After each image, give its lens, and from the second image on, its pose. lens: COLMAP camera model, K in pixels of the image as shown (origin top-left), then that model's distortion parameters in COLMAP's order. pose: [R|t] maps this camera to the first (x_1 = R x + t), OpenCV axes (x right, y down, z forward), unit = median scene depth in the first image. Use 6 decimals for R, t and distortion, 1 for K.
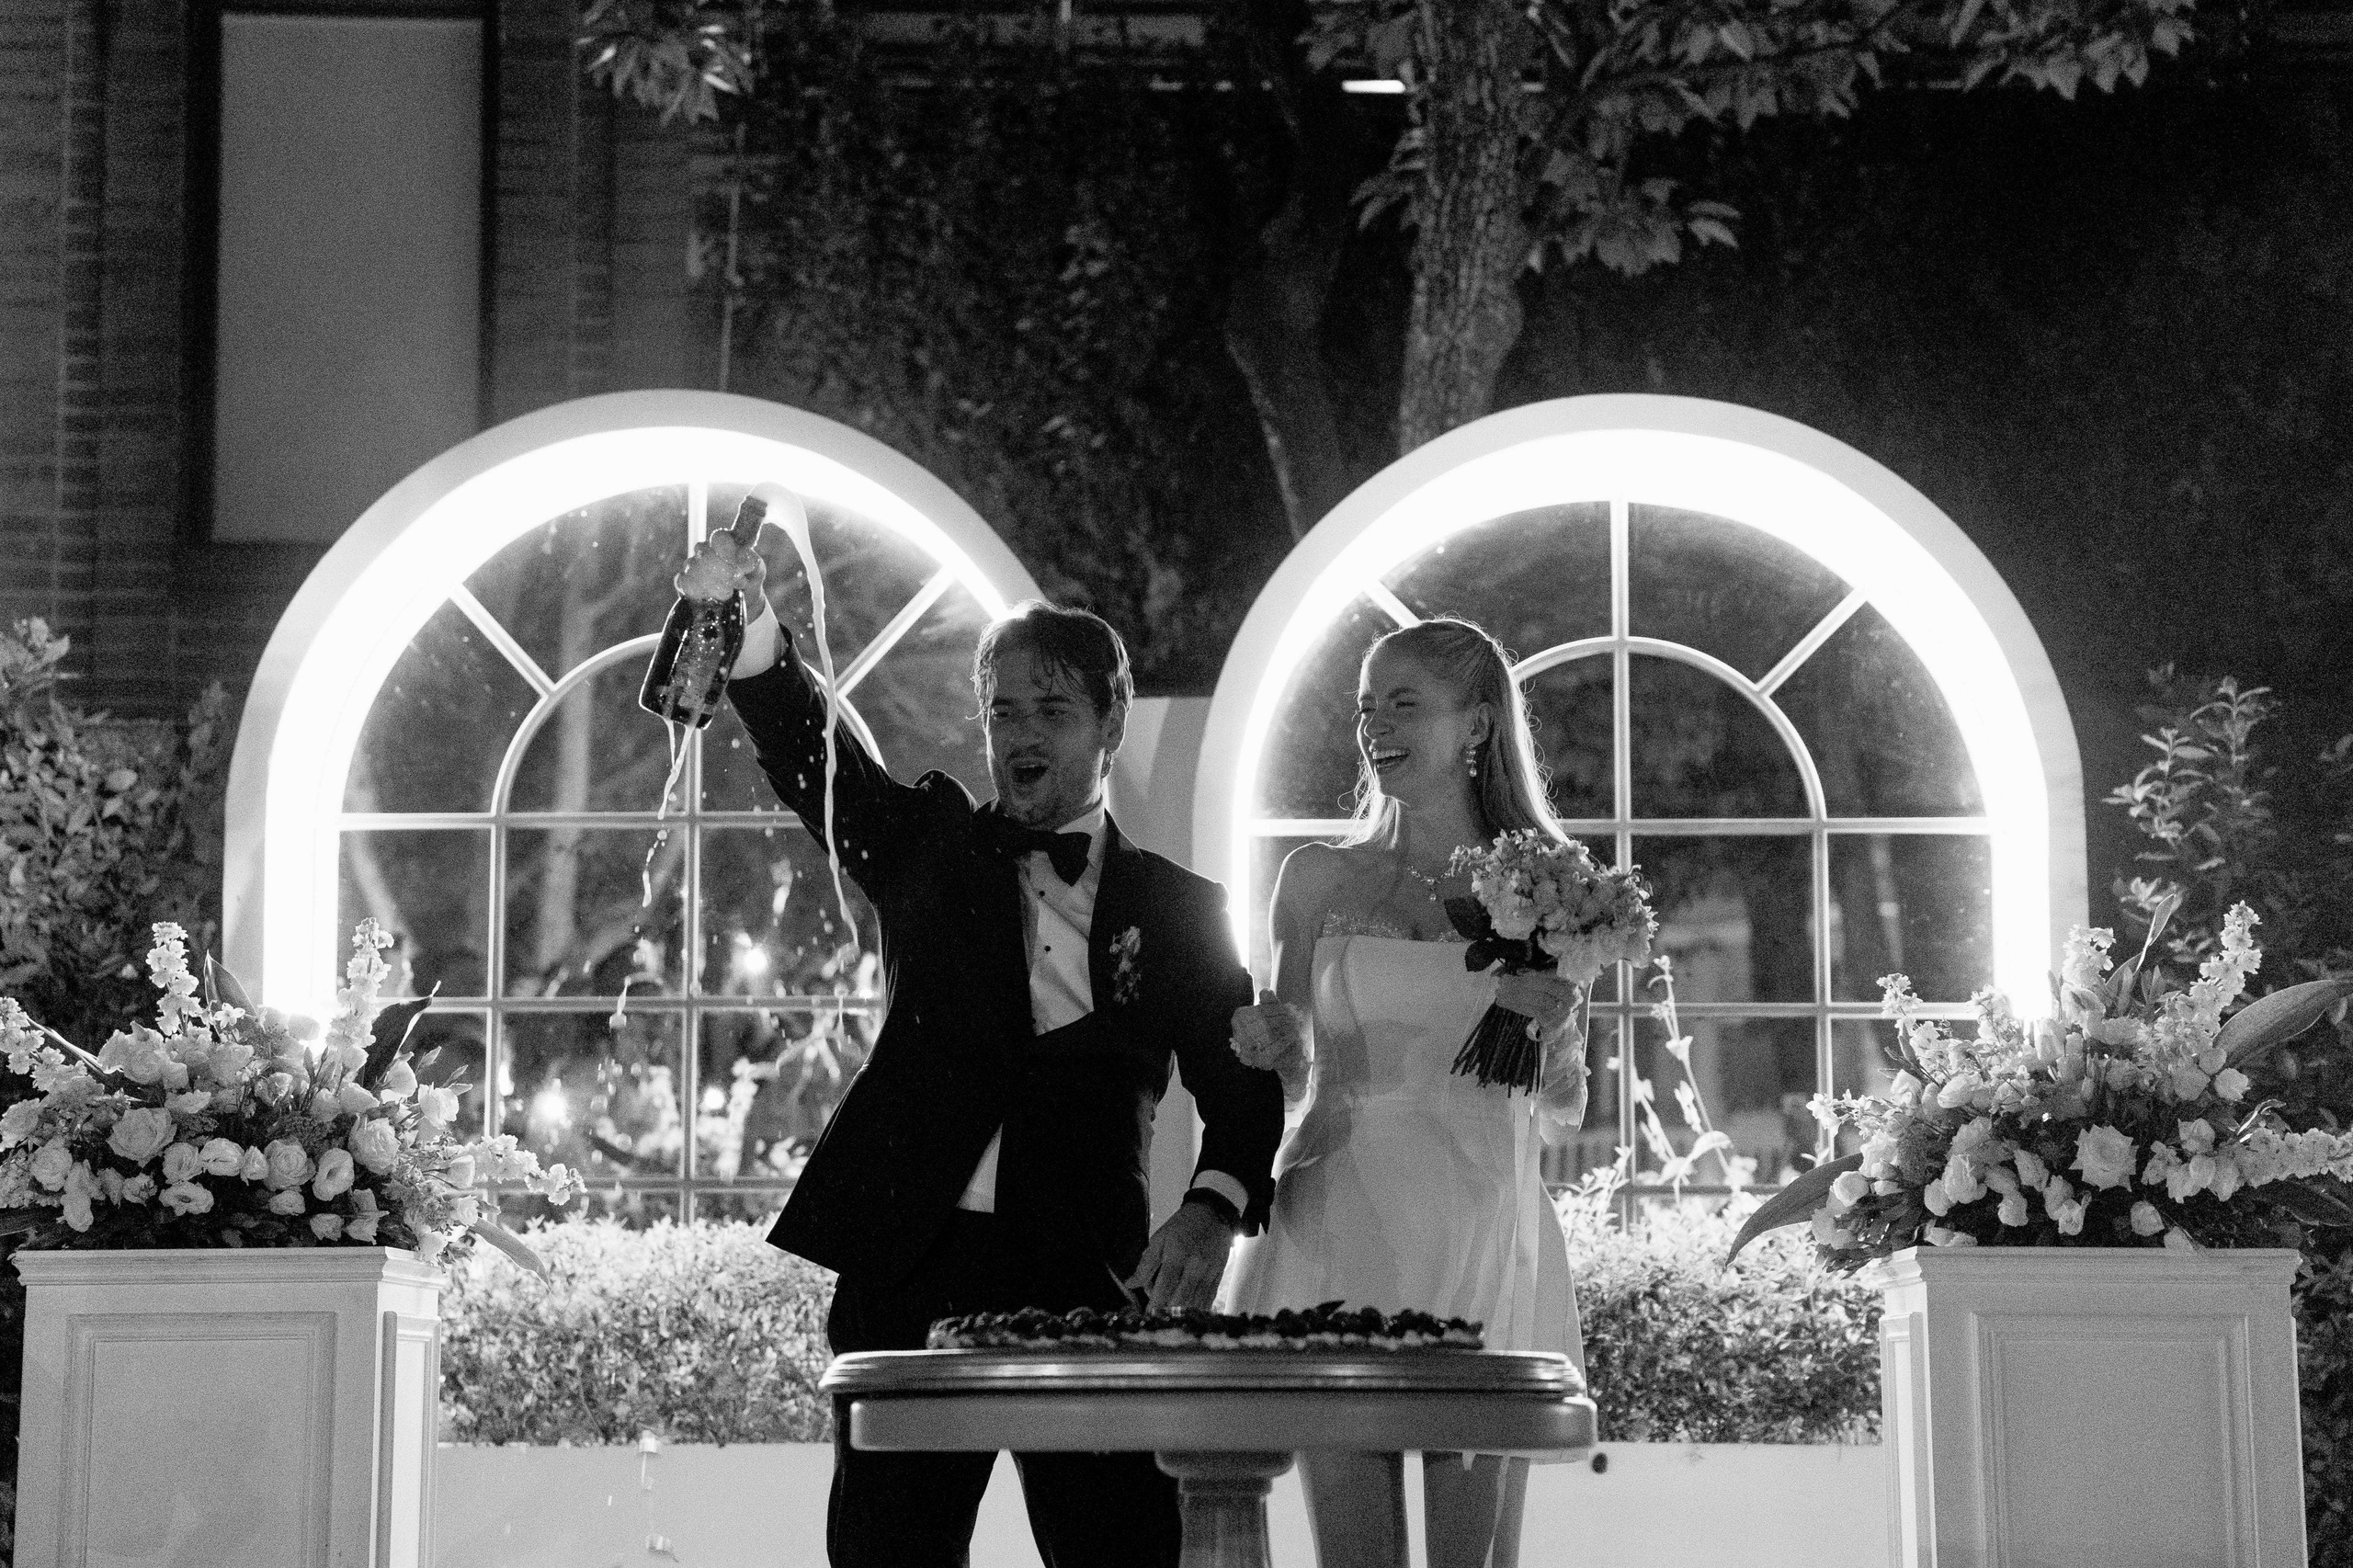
lens RADIAL K [[4898.5, 0, 1176.5], [0, 4898.5, 784.0], [0, 0, 1]] dist [0.272855, 0.309555]
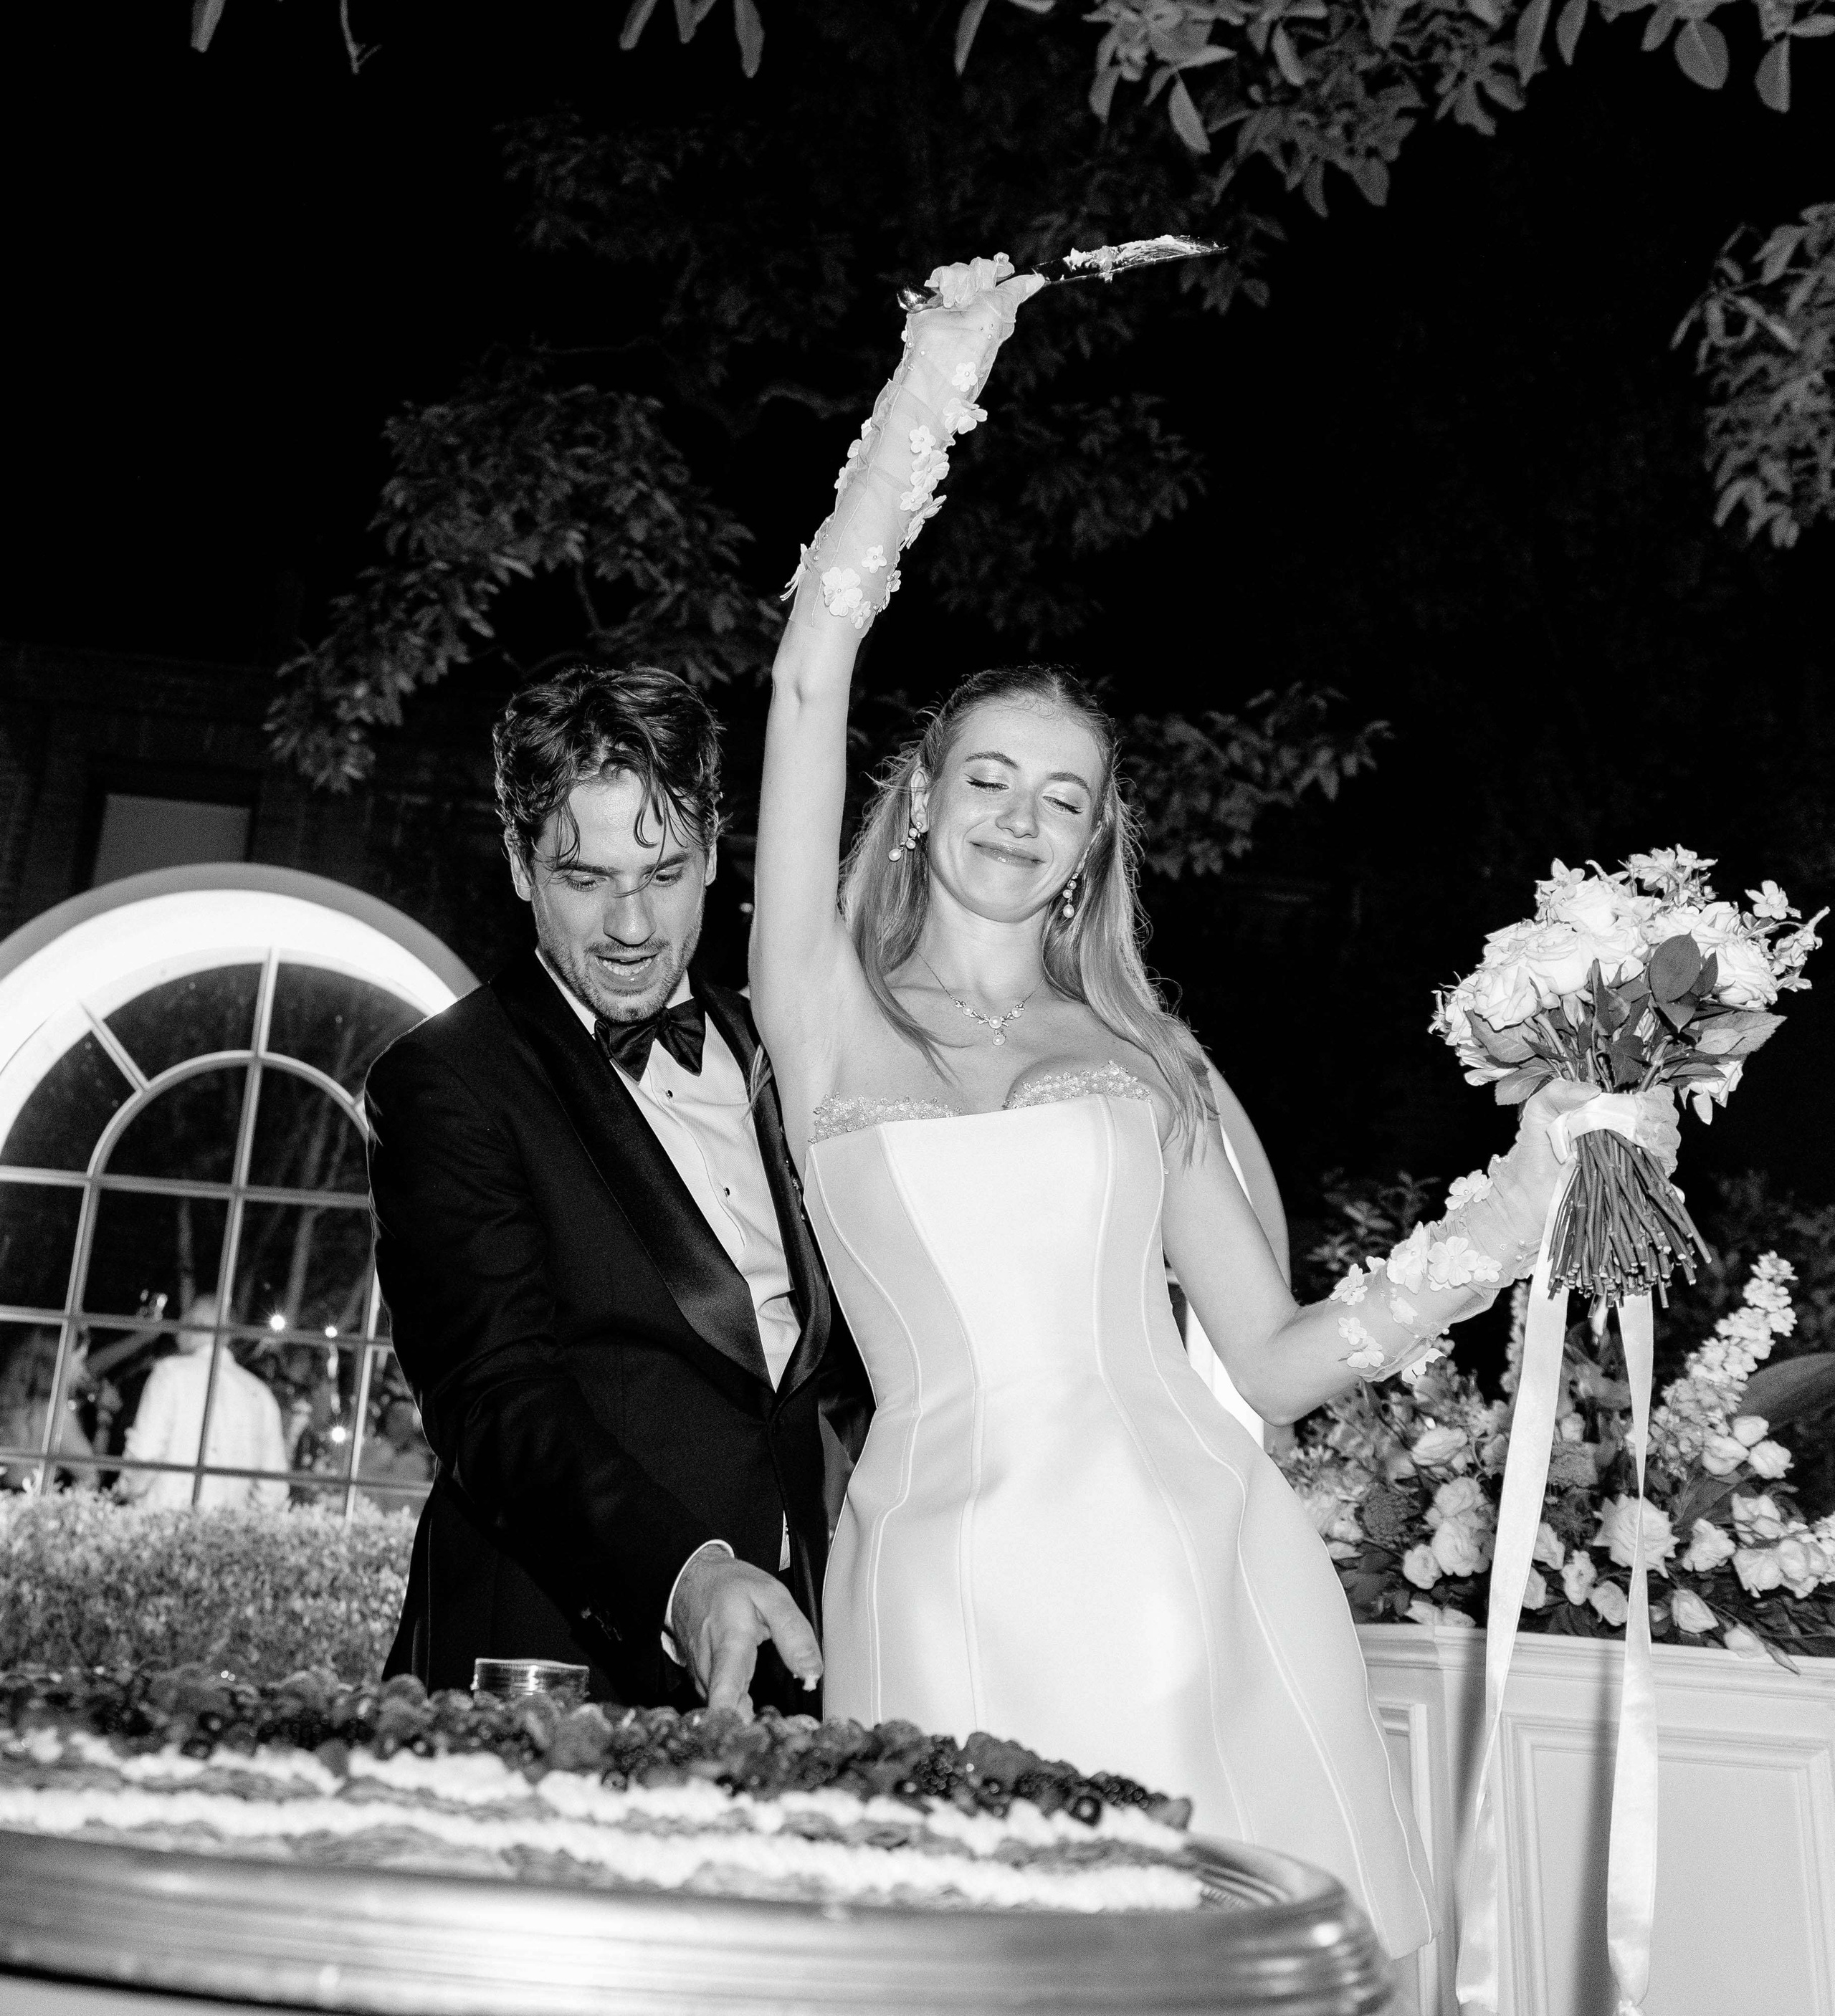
lens RADIAL K [[2015.4, 0, 642.8], [0, 2015.4, 1014.1], [0, 0, 1]] dist [0.030295, -0.018966]
pose [[0.996448, 0.084043, 0.005240, 0.004470], [-0.082020, 0.982791, -0.165512, 0.044482], [-0.019059, 0.164494, 0.986194, 0.481606]]
